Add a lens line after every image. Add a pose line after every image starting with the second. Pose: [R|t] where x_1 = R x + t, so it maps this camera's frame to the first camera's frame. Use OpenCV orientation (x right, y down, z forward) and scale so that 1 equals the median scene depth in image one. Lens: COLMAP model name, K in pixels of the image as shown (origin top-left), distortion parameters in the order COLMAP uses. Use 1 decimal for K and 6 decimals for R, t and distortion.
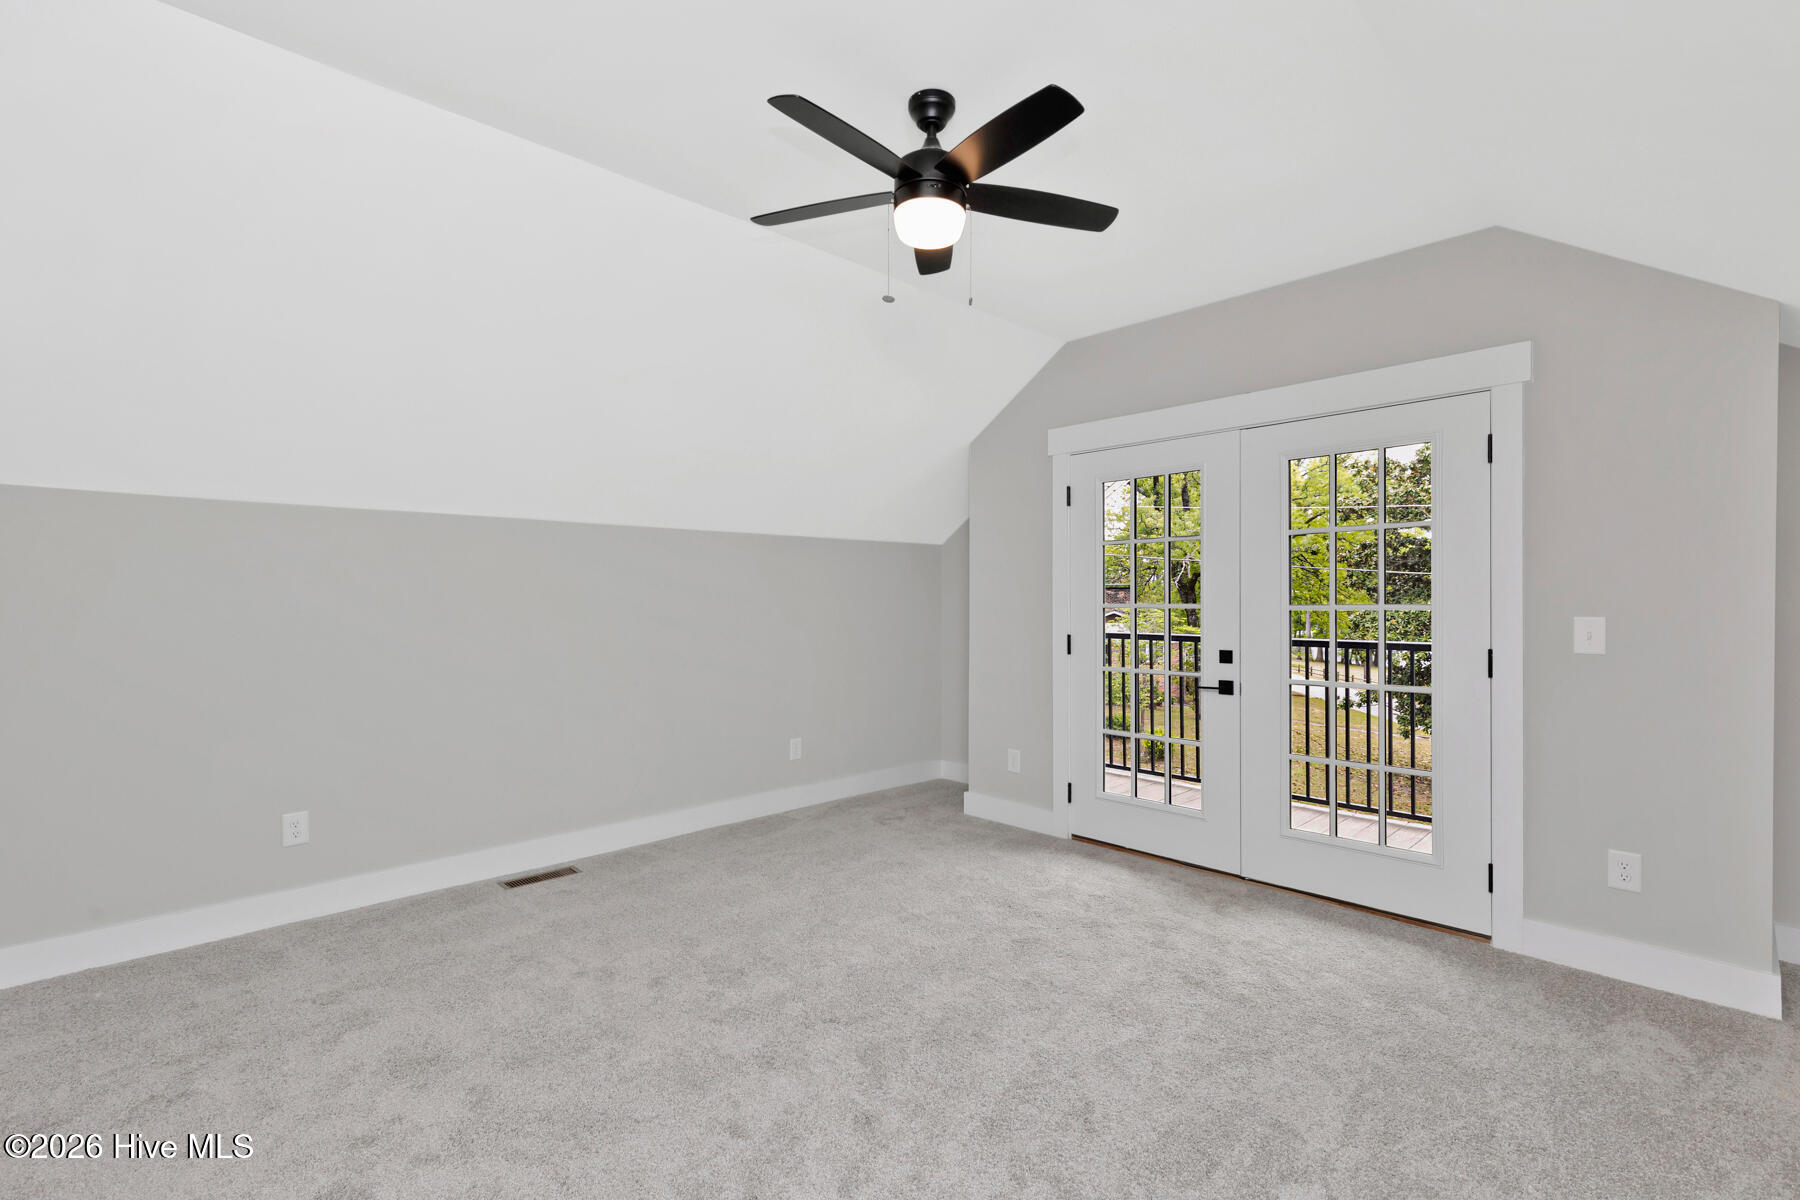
lens RADIAL K [[805.6, 0, 902.4], [0, 805.6, 593.6], [0, 0, 1]] dist [0.005650, -0.000164]
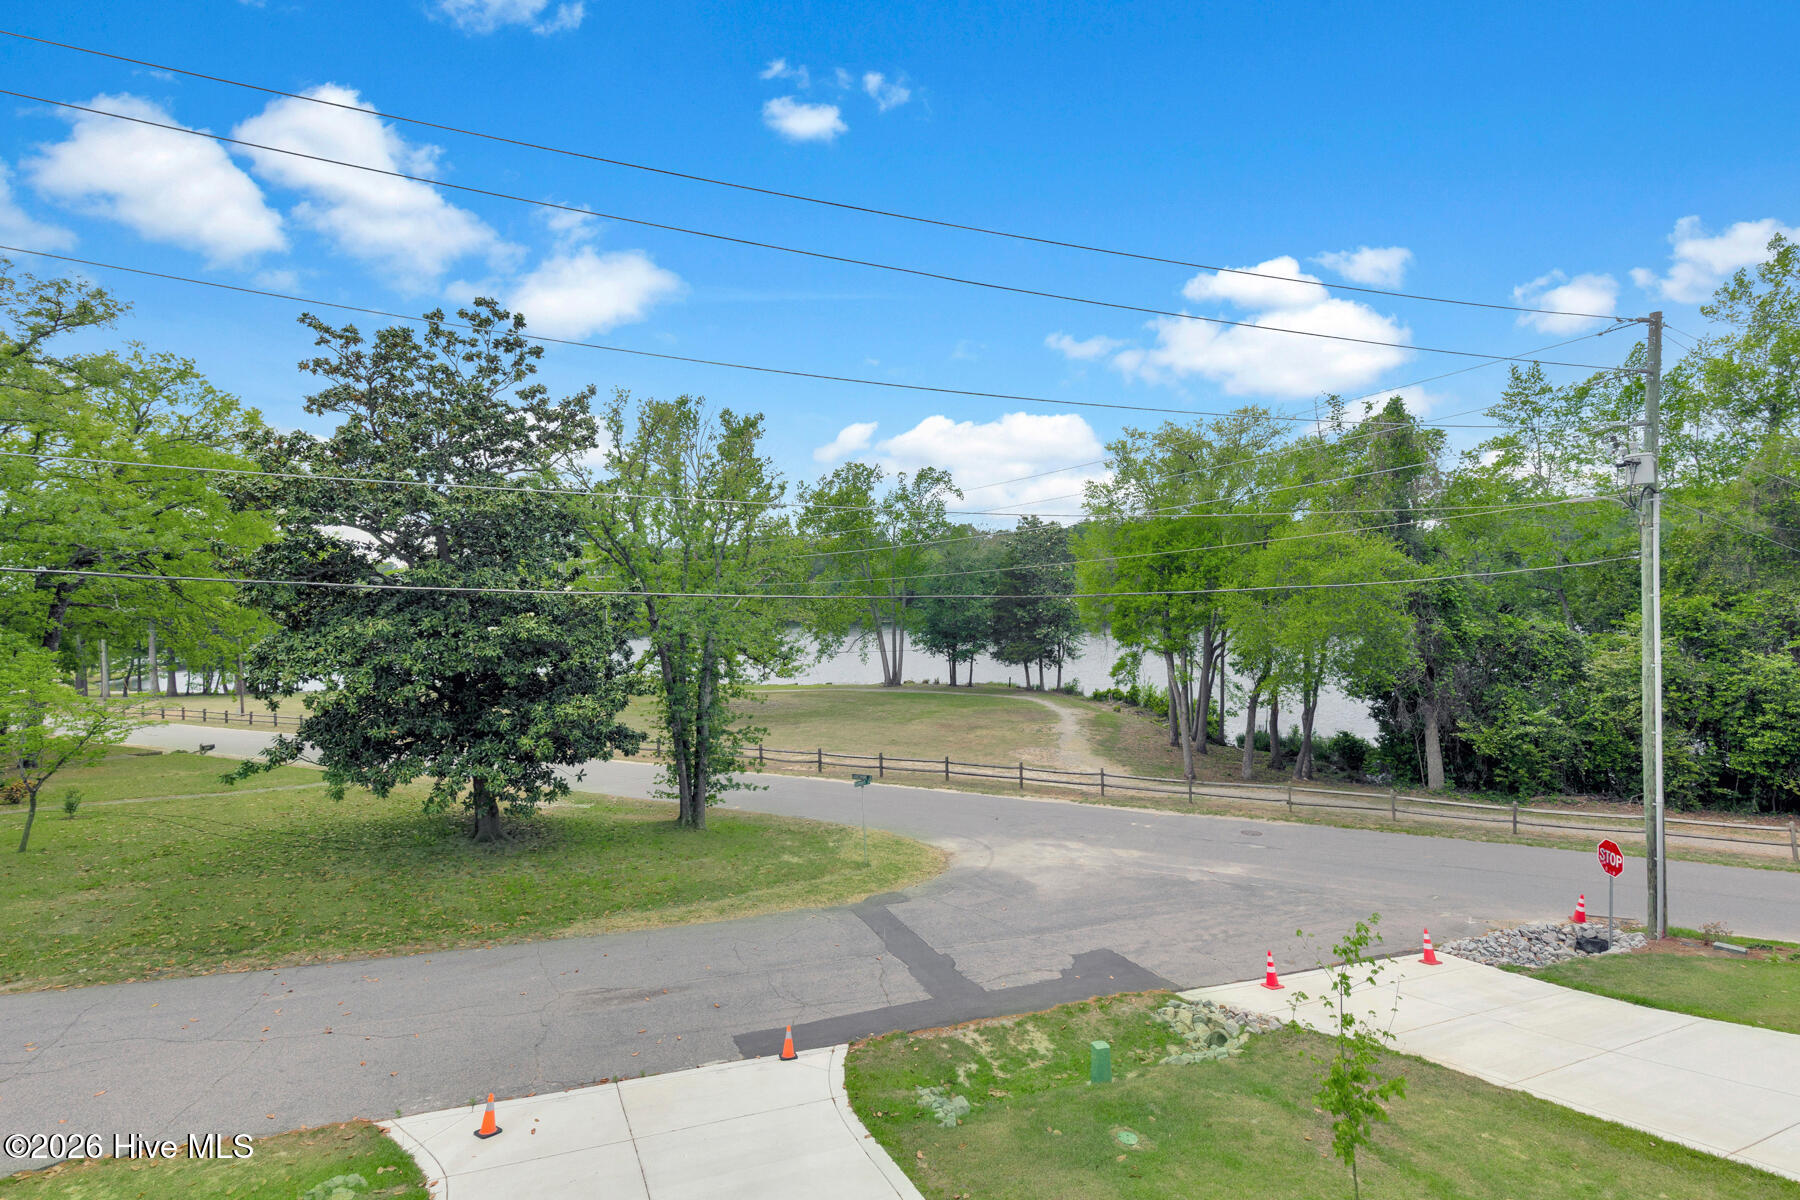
lens RADIAL K [[832.9, 0, 913.9], [0, 832.9, 592.2], [0, 0, 1]] dist [0.007612, -0.000227]
pose [[0.357671, -0.020321, 0.933626, 0.079327], [0.034312, 0.999374, 0.008607, -0.006045], [-0.933217, 0.028956, 0.358145, 0.195715]]
